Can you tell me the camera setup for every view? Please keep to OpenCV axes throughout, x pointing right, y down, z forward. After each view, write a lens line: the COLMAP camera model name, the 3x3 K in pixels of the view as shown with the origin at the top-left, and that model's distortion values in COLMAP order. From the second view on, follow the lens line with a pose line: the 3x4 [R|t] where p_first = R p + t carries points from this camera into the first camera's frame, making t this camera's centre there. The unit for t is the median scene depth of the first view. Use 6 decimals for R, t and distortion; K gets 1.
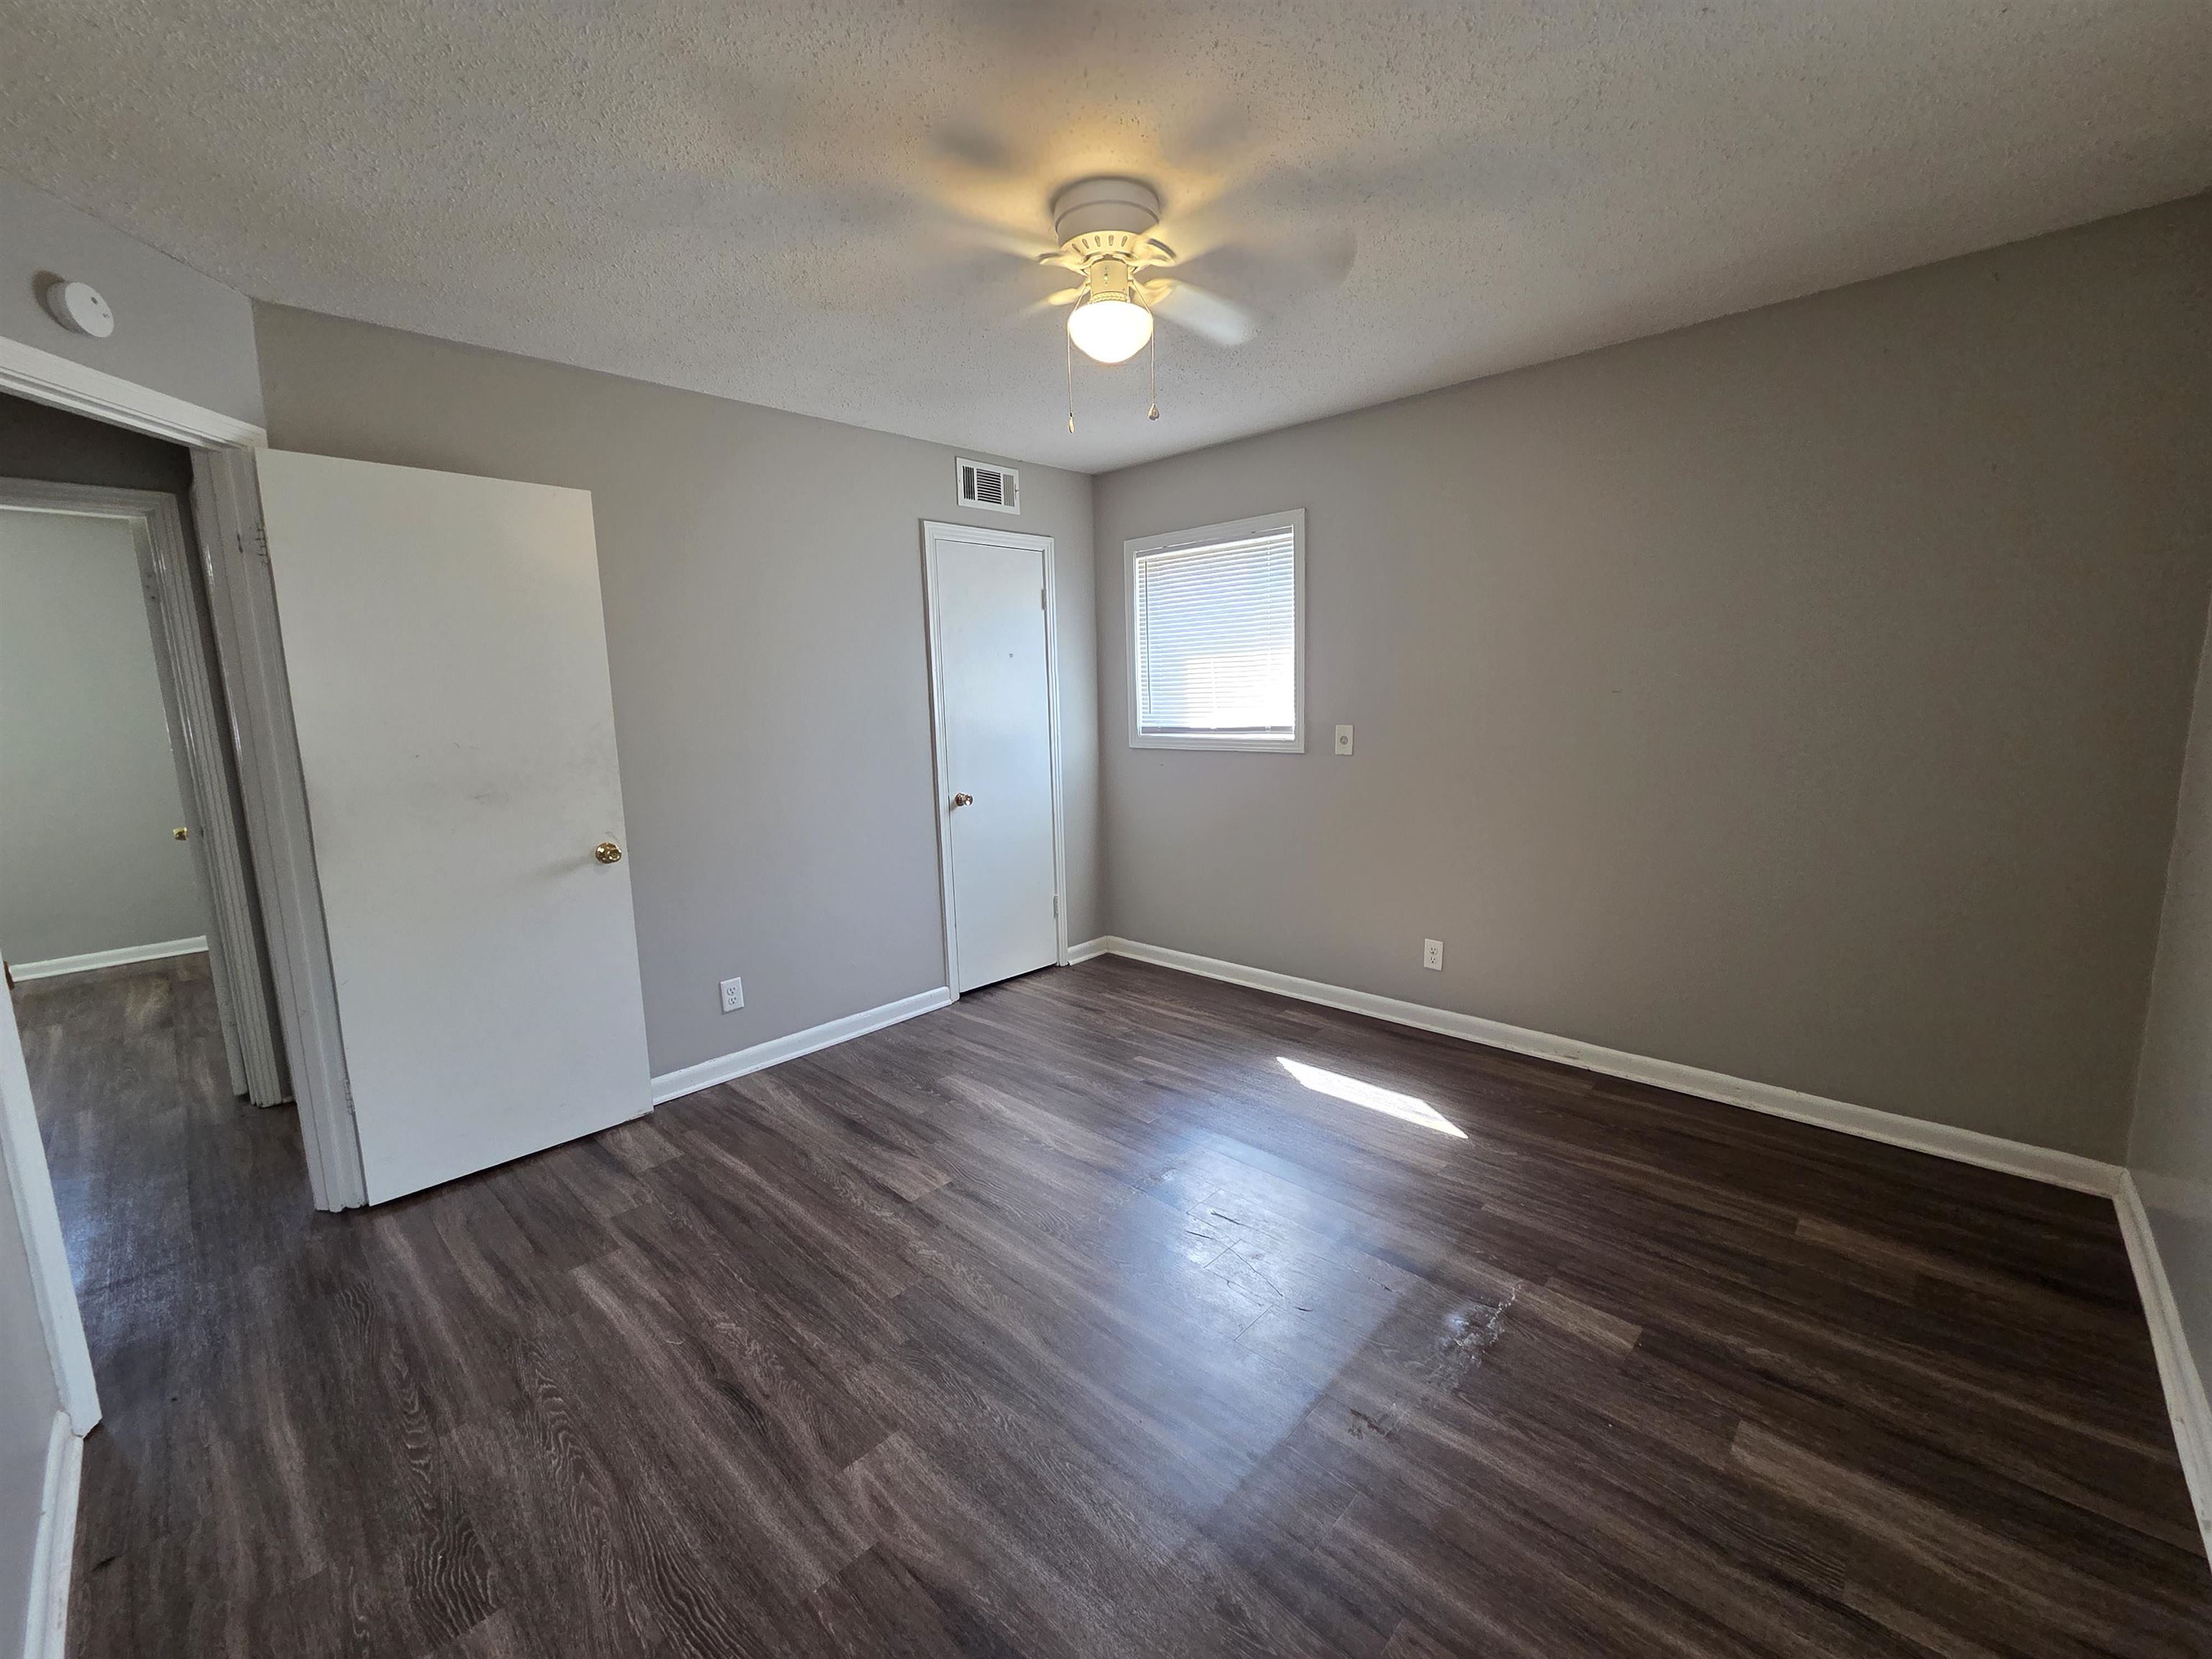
lens RADIAL K [[913.5, 0, 1118.5], [0, 913.5, 823.8], [0, 0, 1]] dist [0.002450, -0.000962]
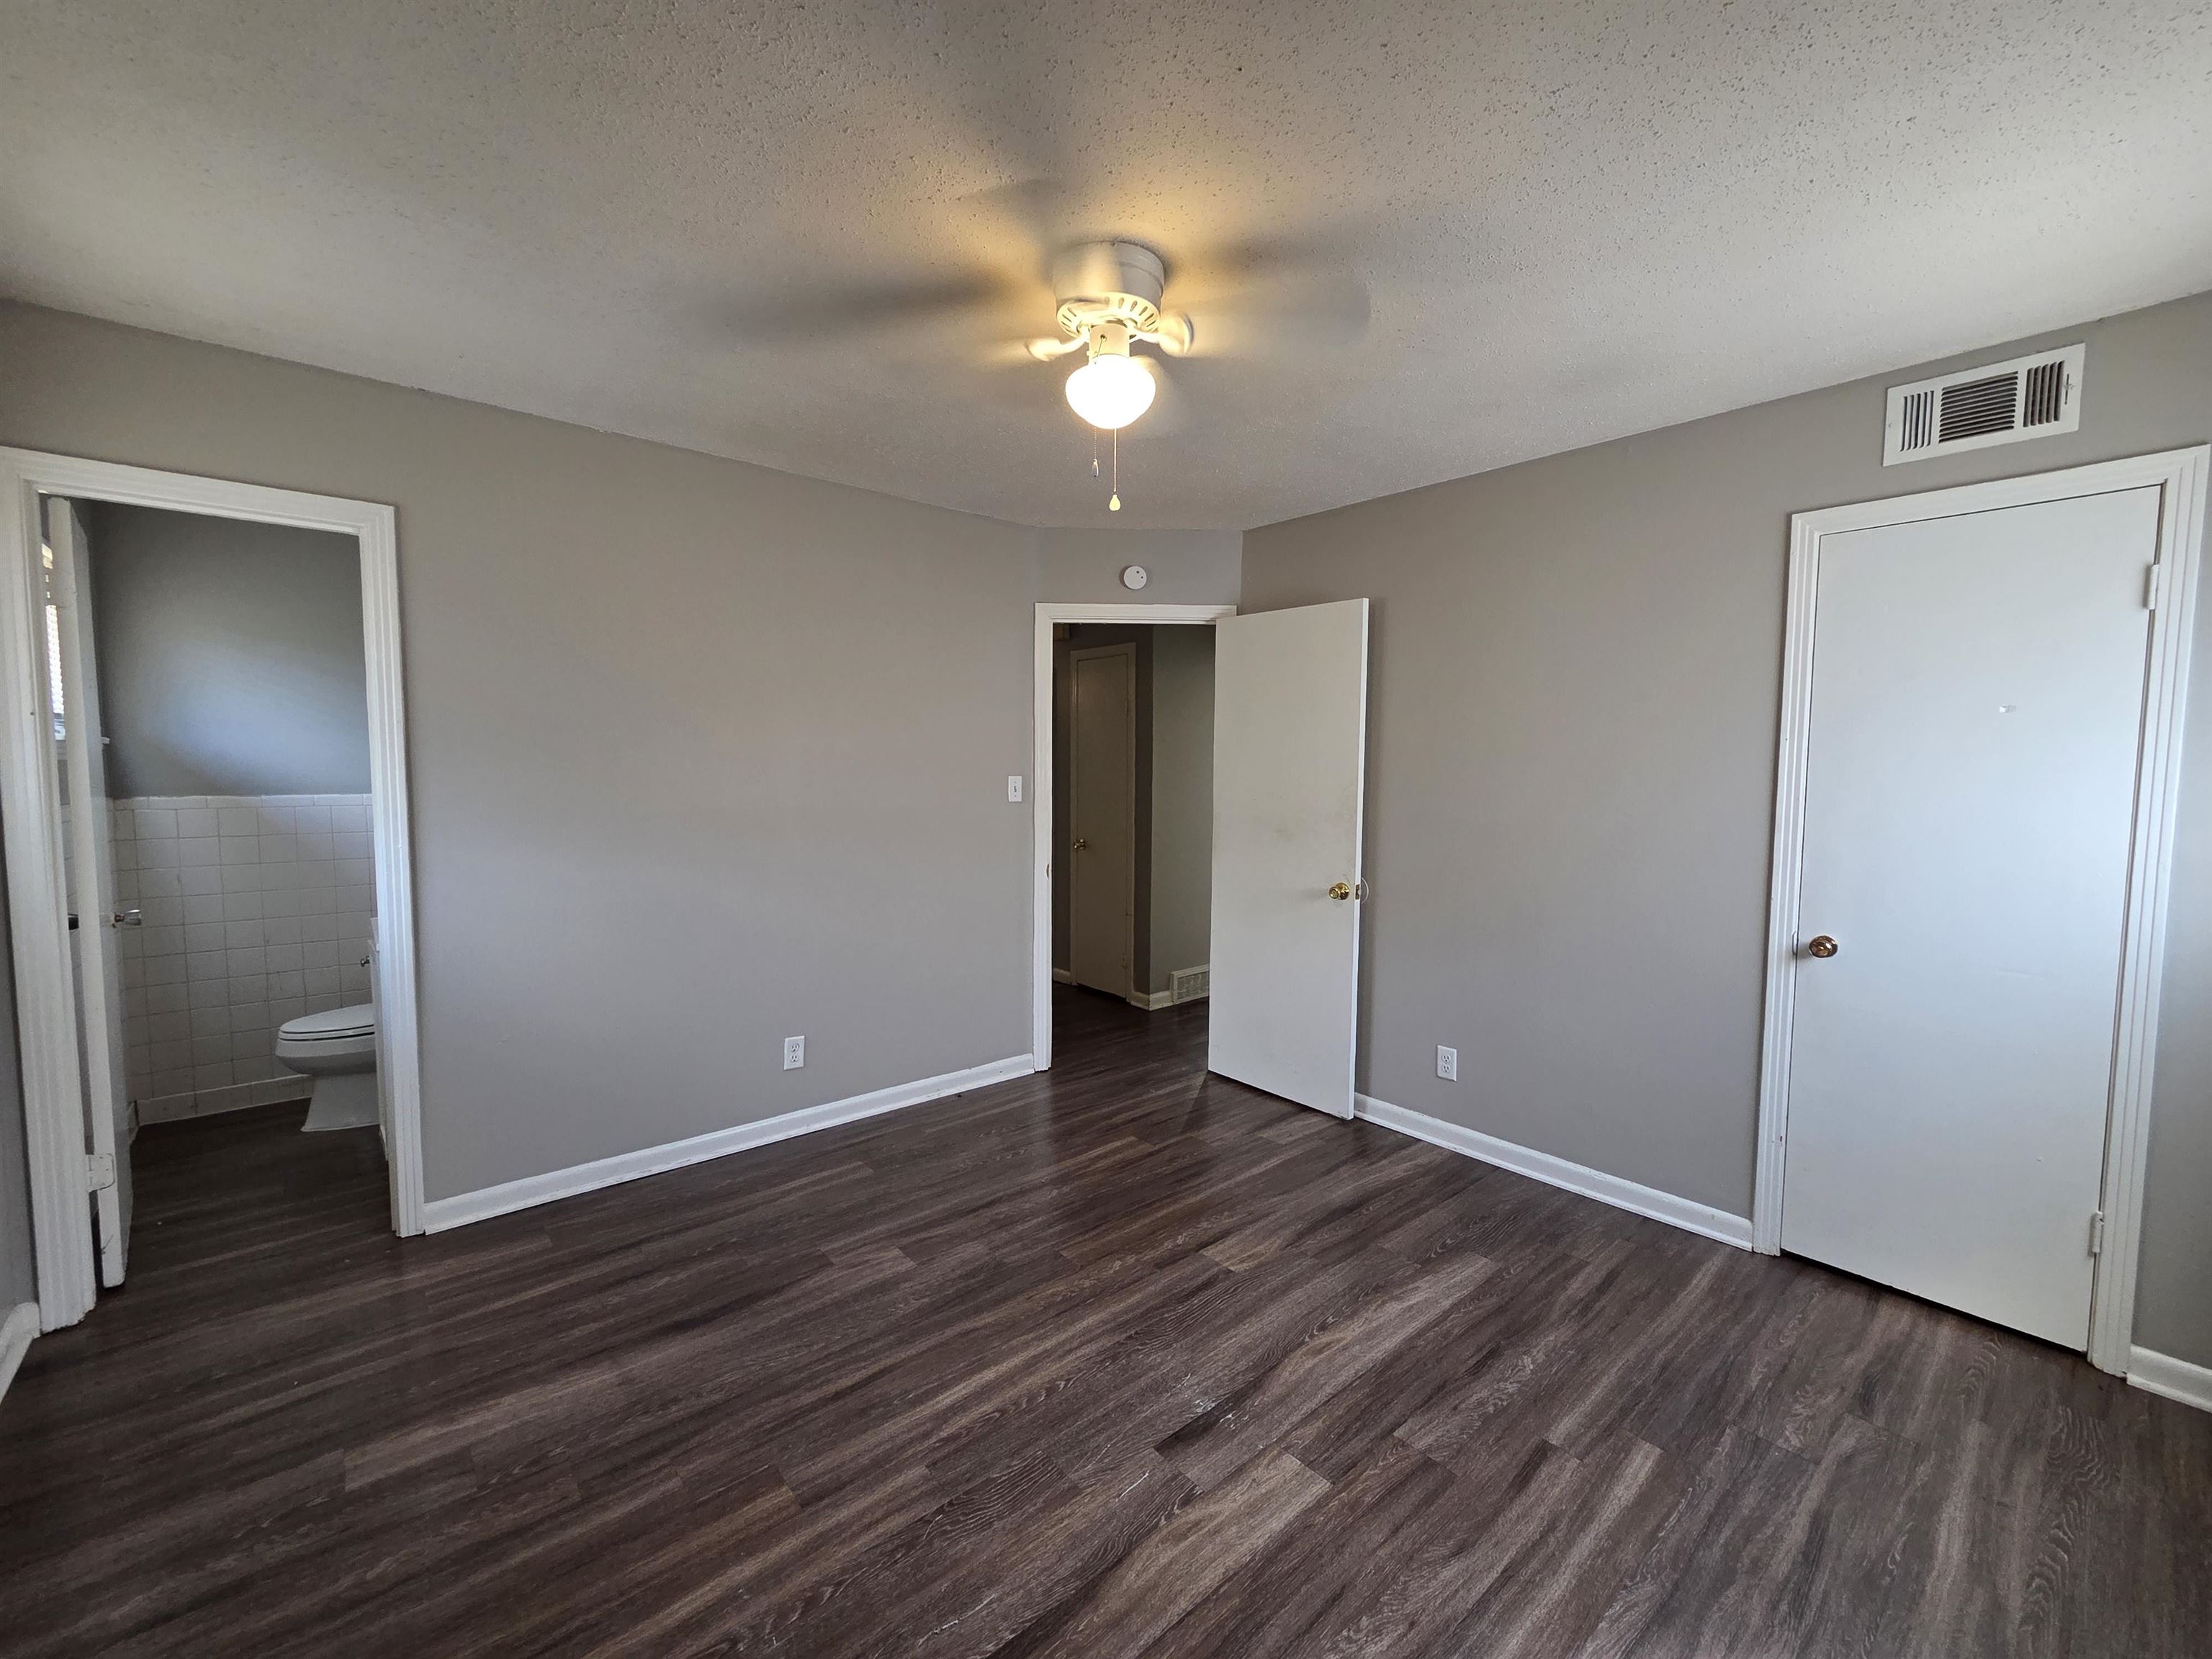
lens RADIAL K [[911.1, 0, 1106.5], [0, 911.1, 786.9], [0, 0, 1]] dist [0.007069, -0.000794]
pose [[-0.110740, 0.053673, -0.992399, 0.677334], [-0.150694, 0.986089, 0.070148, -0.139919], [0.982358, 0.157316, -0.101111, 0.797055]]
